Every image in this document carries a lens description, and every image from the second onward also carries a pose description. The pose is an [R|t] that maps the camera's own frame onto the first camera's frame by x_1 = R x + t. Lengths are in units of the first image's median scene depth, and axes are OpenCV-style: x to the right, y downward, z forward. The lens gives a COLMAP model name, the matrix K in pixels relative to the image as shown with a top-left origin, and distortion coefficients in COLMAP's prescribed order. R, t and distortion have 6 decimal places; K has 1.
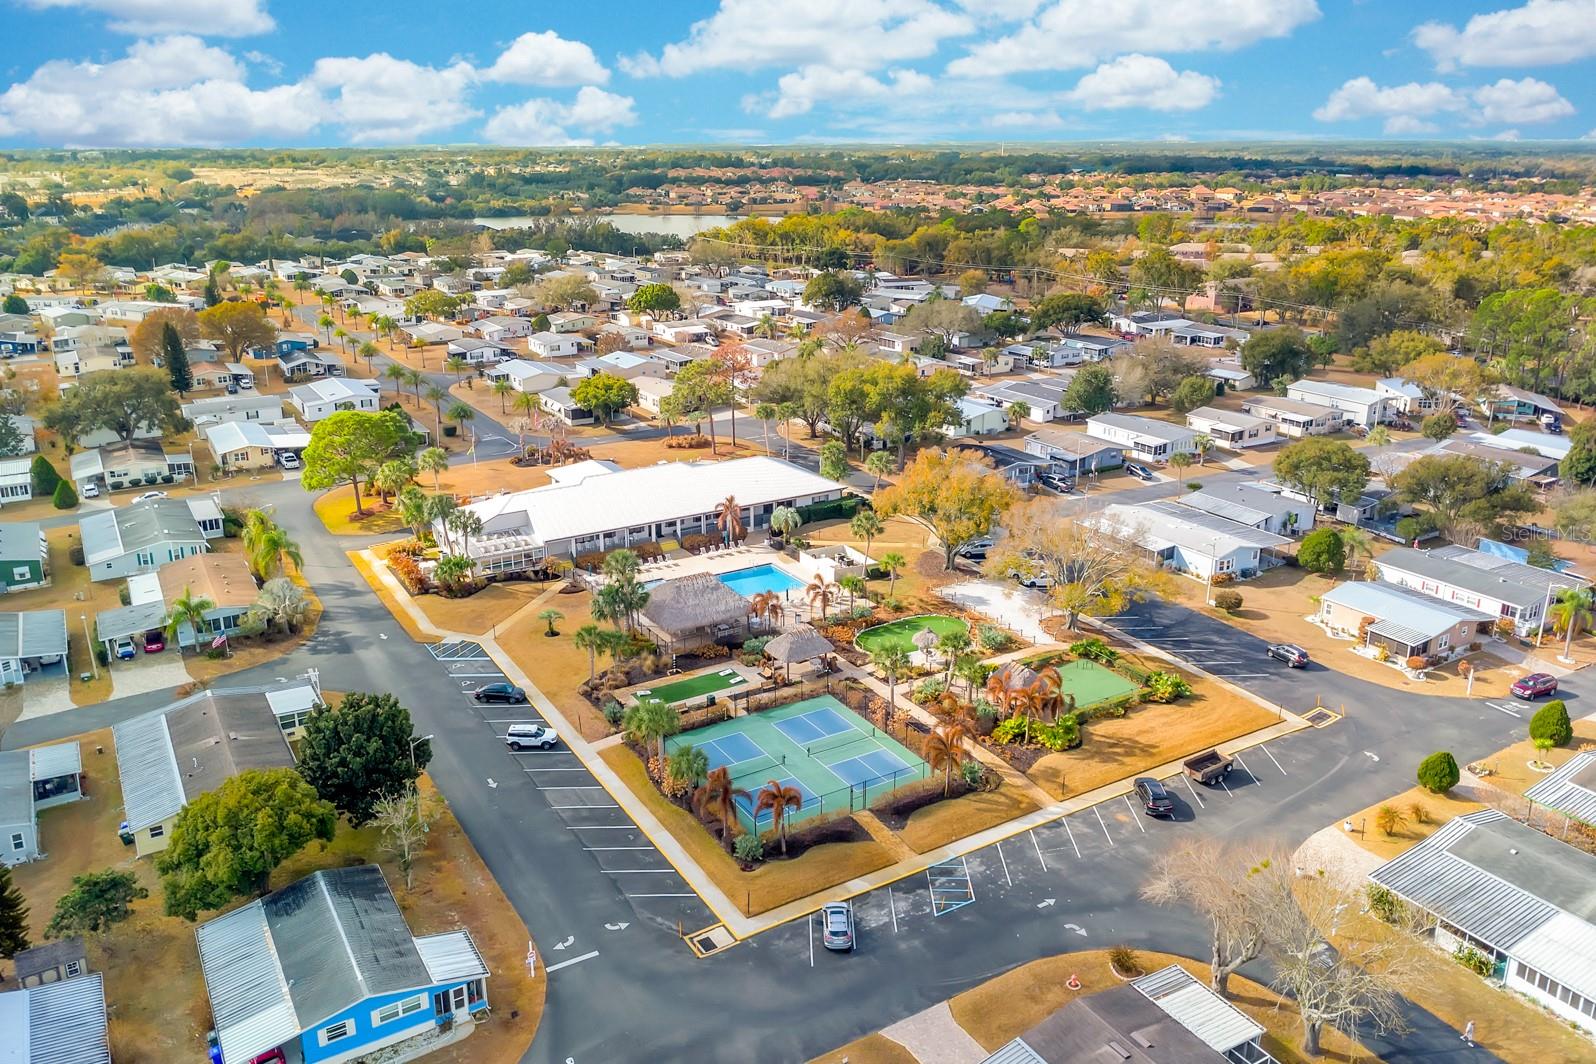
lens RADIAL K [[1206.8, 0, 796.5], [0, 1206.8, 468.8], [0, 0, 1]] dist [-0.000064, 0.003881]
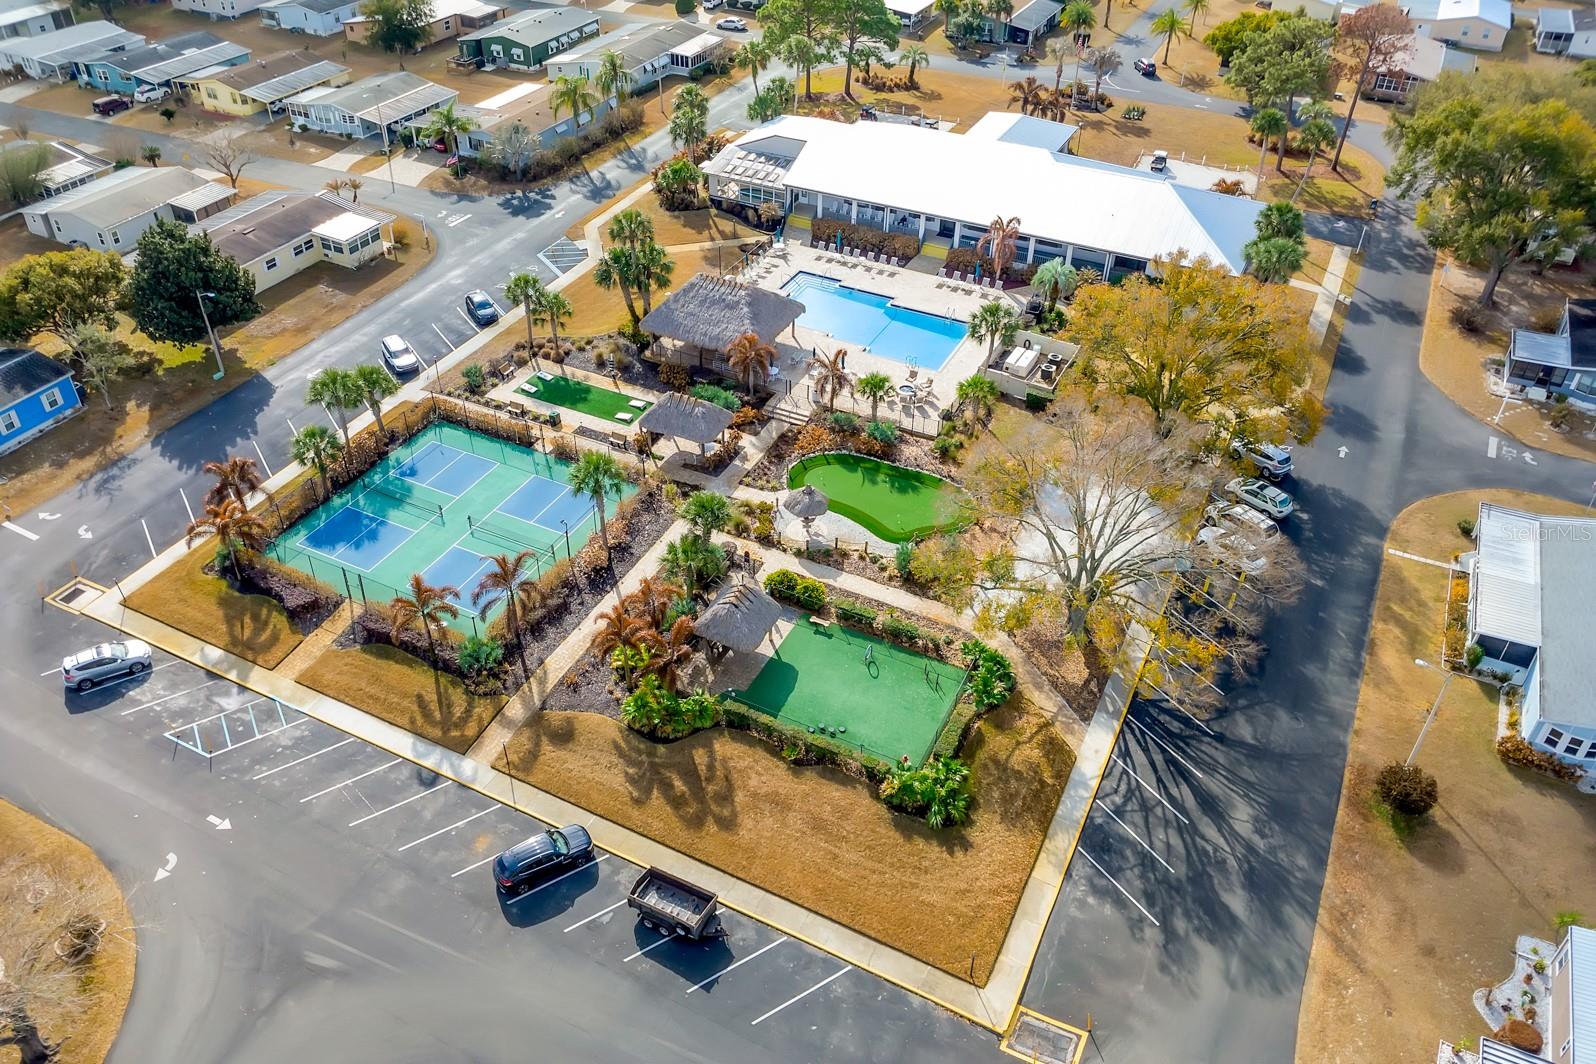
lens RADIAL K [[1206.8, 0, 802.9], [0, 1206.8, 538.0], [0, 0, 1]] dist [-0.000064, 0.003881]
pose [[0.525643, 0.527656, -0.667293, 0.542785], [-0.240265, 0.844546, 0.478555, -0.151630], [0.816072, -0.091222, 0.570706, 0.608457]]
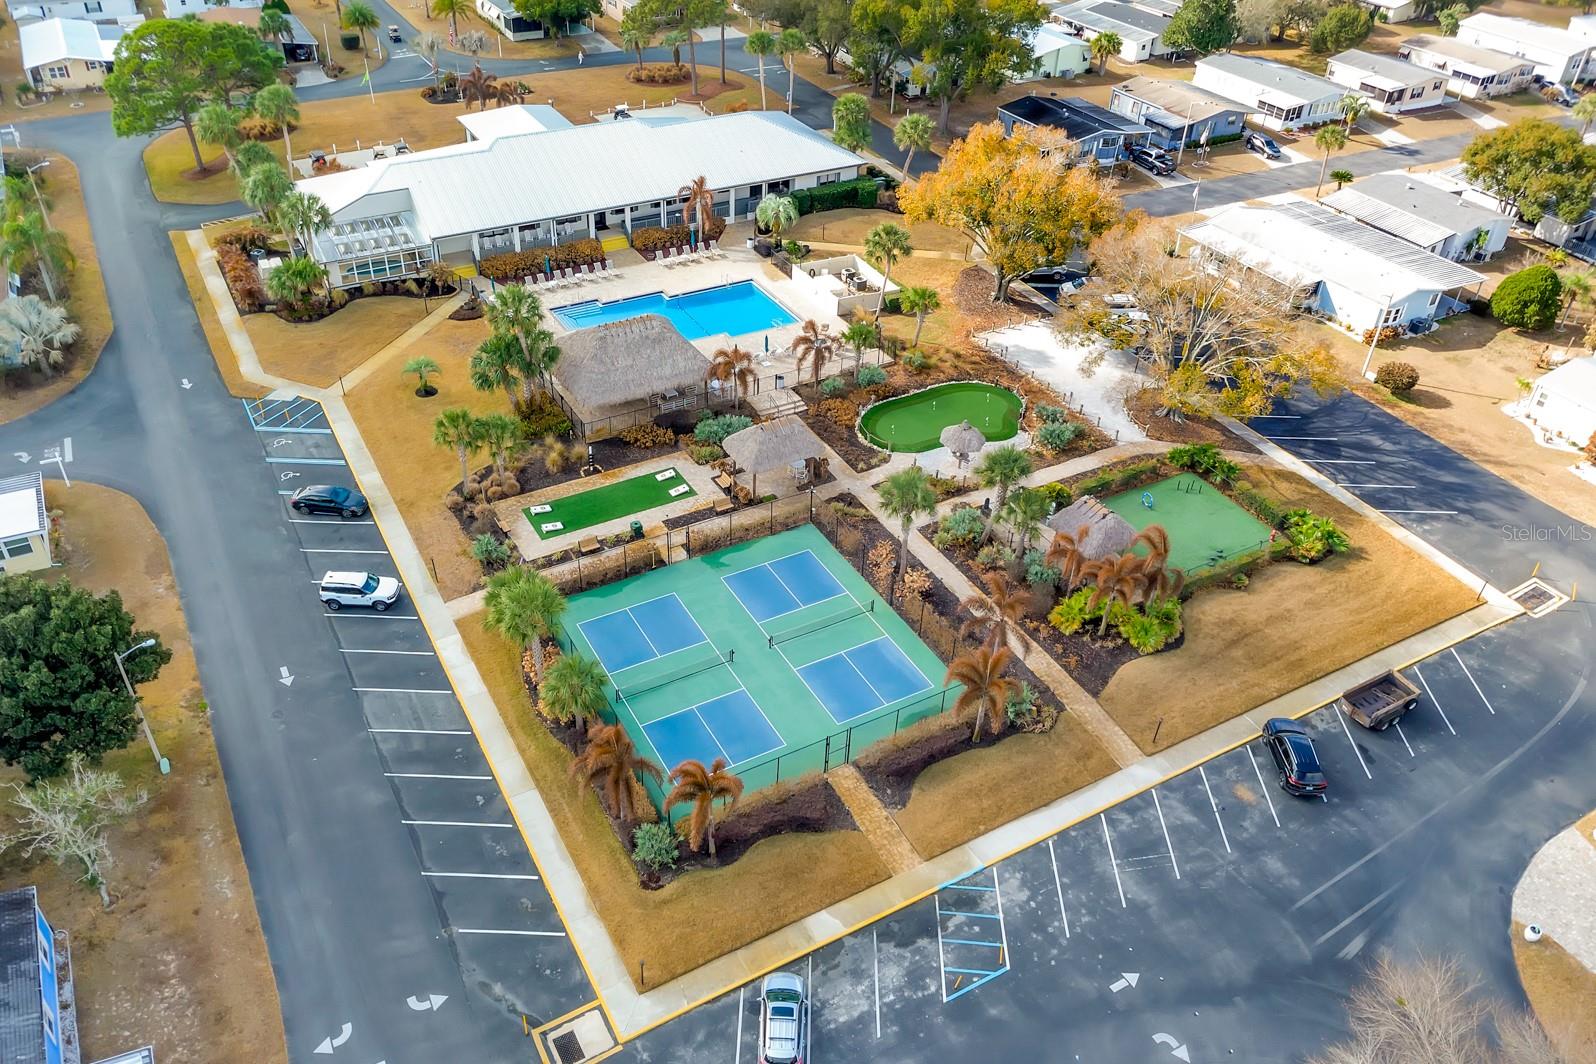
lens RADIAL K [[1206.8, 0, 796.6], [0, 1206.8, 486.9], [0, 0, 1]] dist [-0.000064, 0.003881]
pose [[0.998815, 0.047452, -0.010818, 0.022800], [-0.041144, 0.941983, 0.333131, -0.054696], [0.025998, -0.332291, 0.942819, 0.339478]]
